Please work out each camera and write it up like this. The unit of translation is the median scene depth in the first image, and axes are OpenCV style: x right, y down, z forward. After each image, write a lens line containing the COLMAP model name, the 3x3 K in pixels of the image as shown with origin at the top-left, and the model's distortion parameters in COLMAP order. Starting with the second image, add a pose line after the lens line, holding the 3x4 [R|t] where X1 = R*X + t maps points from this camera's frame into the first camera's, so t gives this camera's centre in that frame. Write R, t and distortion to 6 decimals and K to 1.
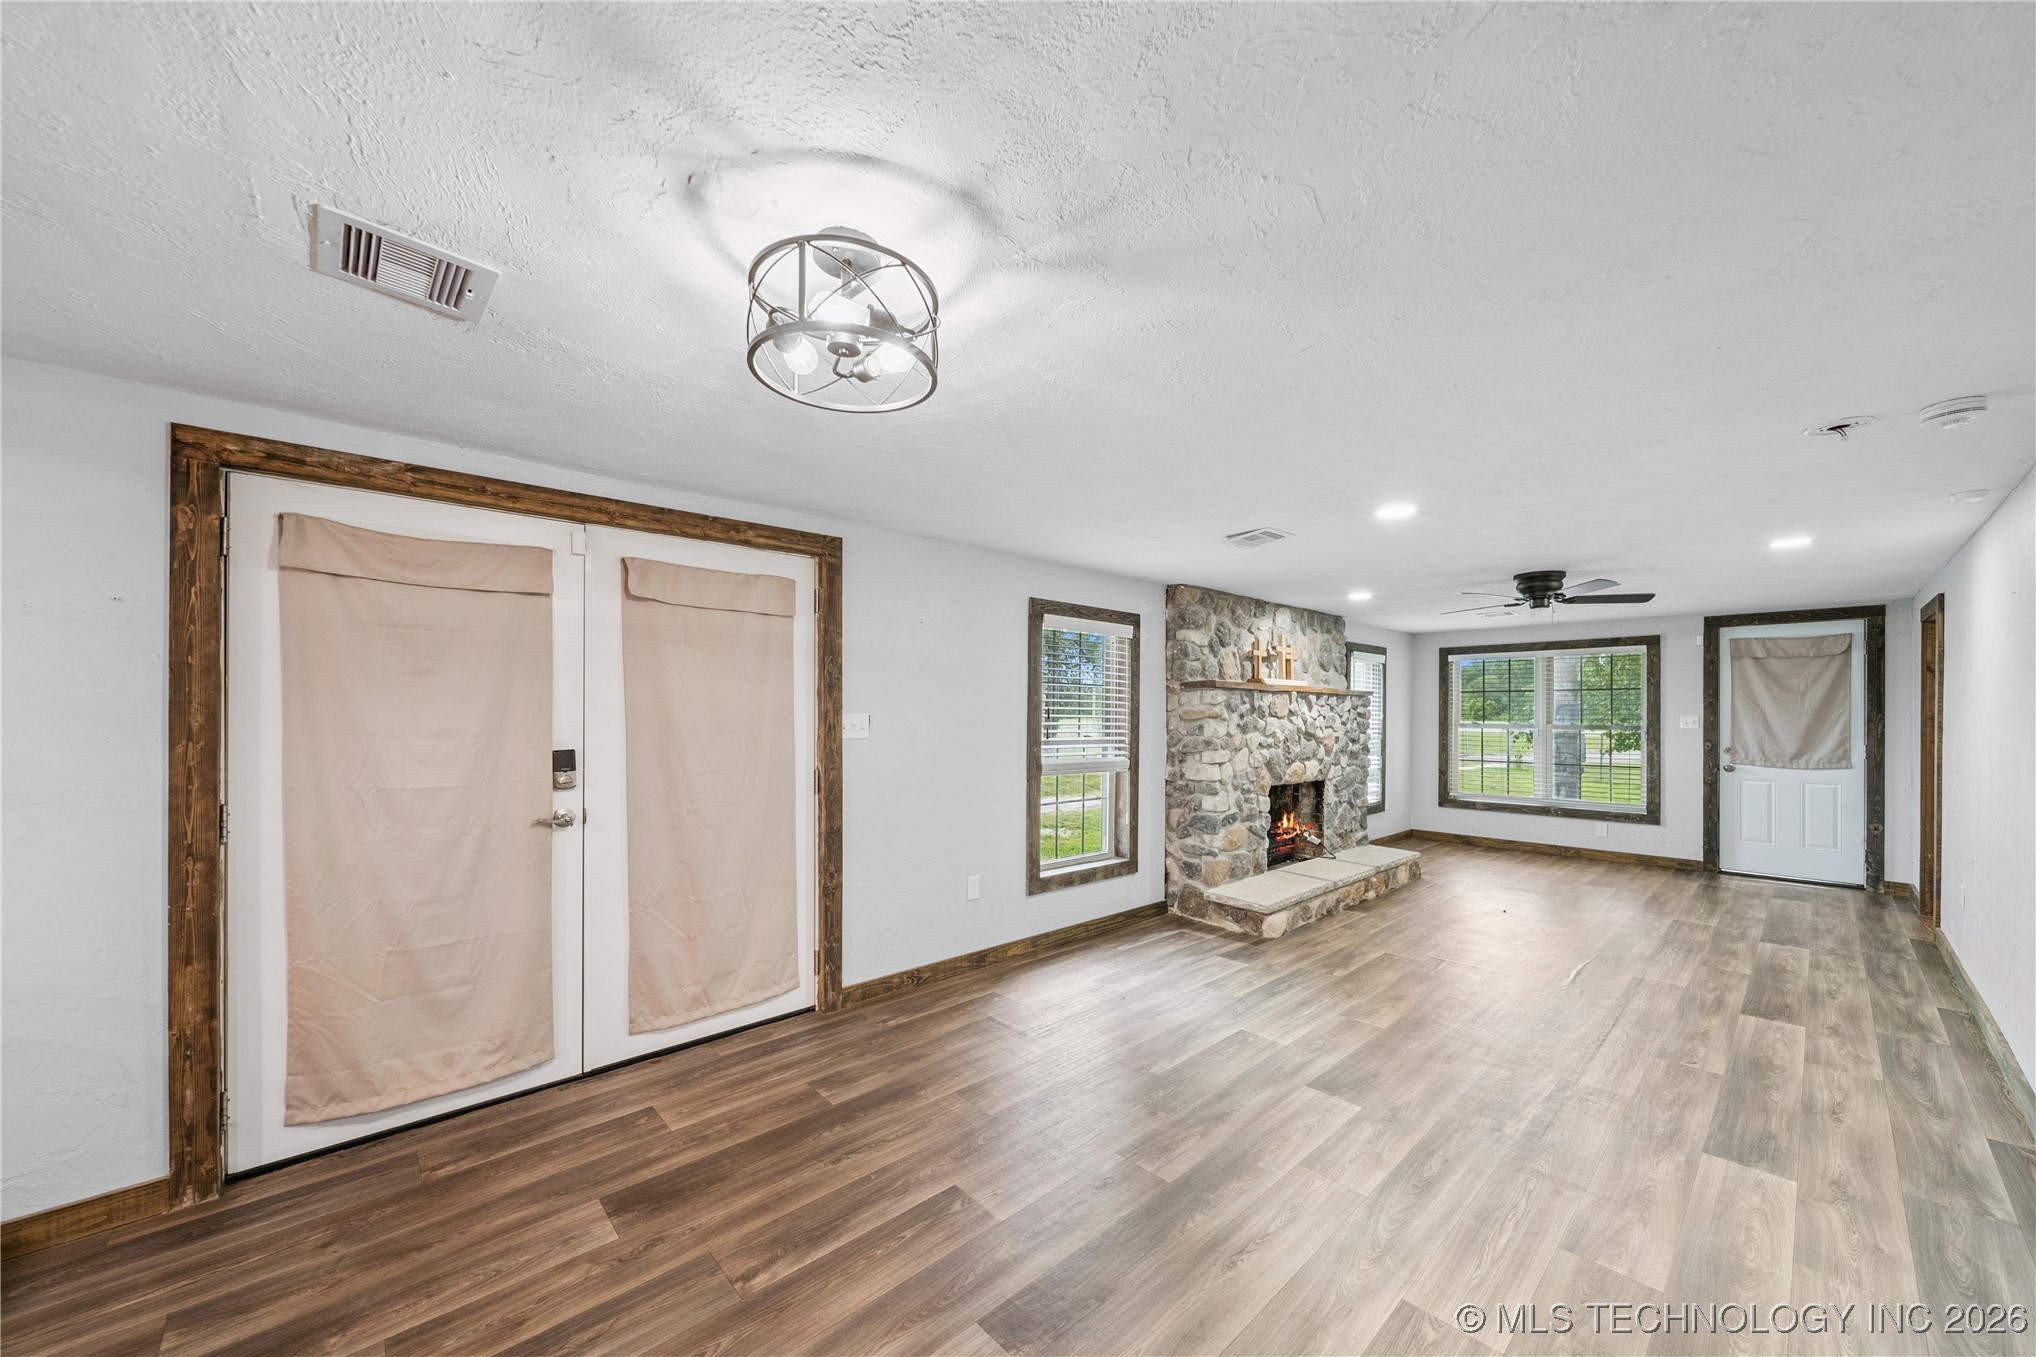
lens RADIAL K [[734.4, 0, 1014.7], [0, 734.4, 708.0], [0, 0, 1]] dist [-0.004943, -0.000326]
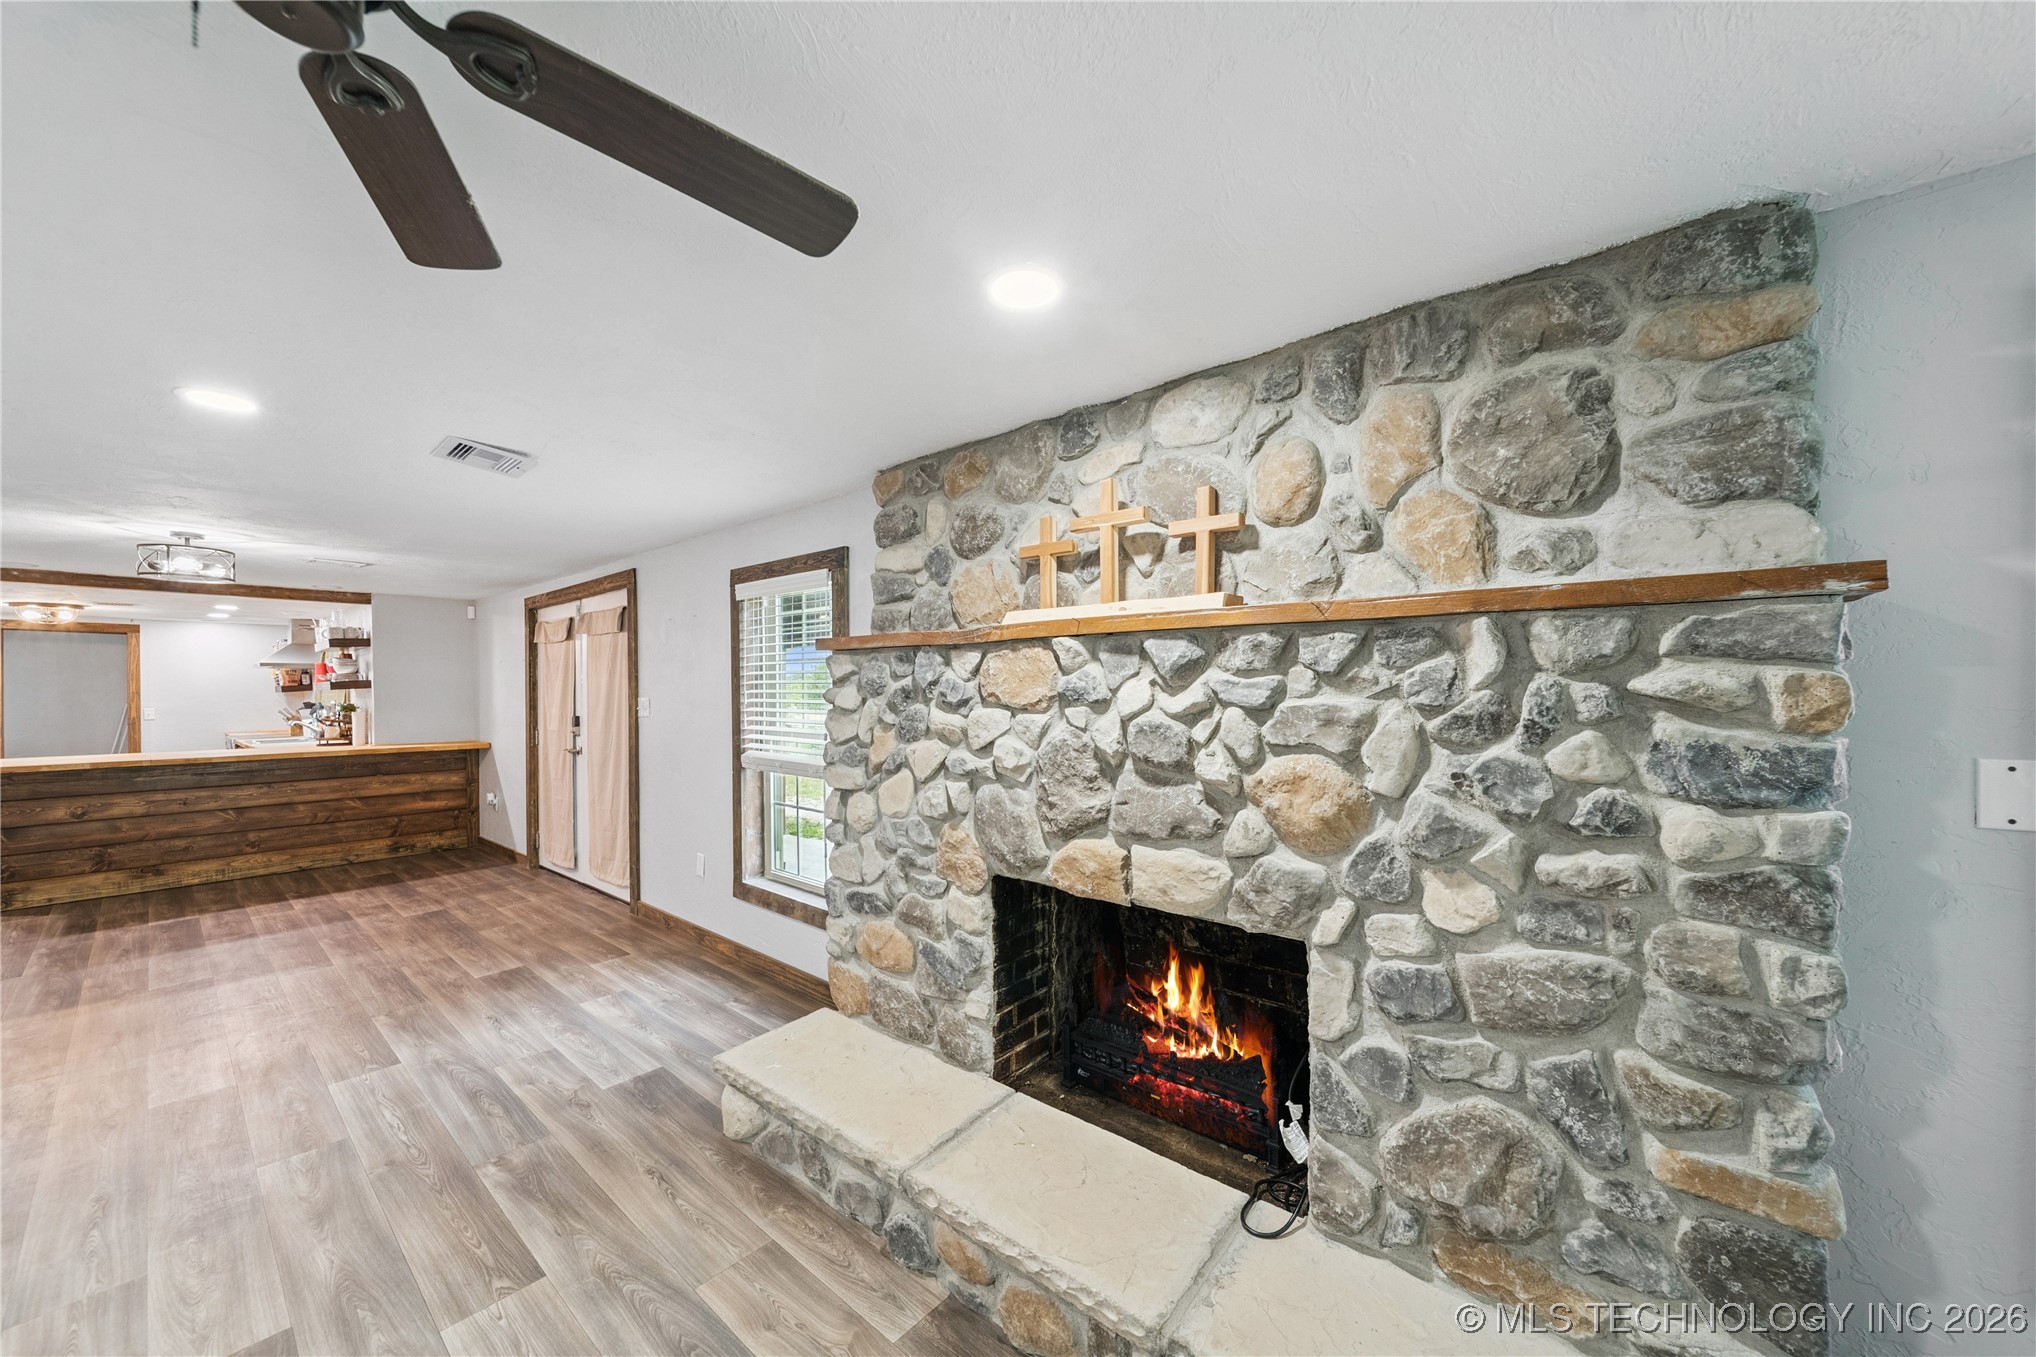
lens RADIAL K [[734.4, 0, 1014.4], [0, 734.4, 674.4], [0, 0, 1]] dist [-0.004943, -0.000326]
pose [[0.131687, -0.030707, -0.990816, 0.805590], [0.010262, 0.999509, -0.029612, 0.007723], [0.991238, -0.006268, 0.131938, 1.016289]]
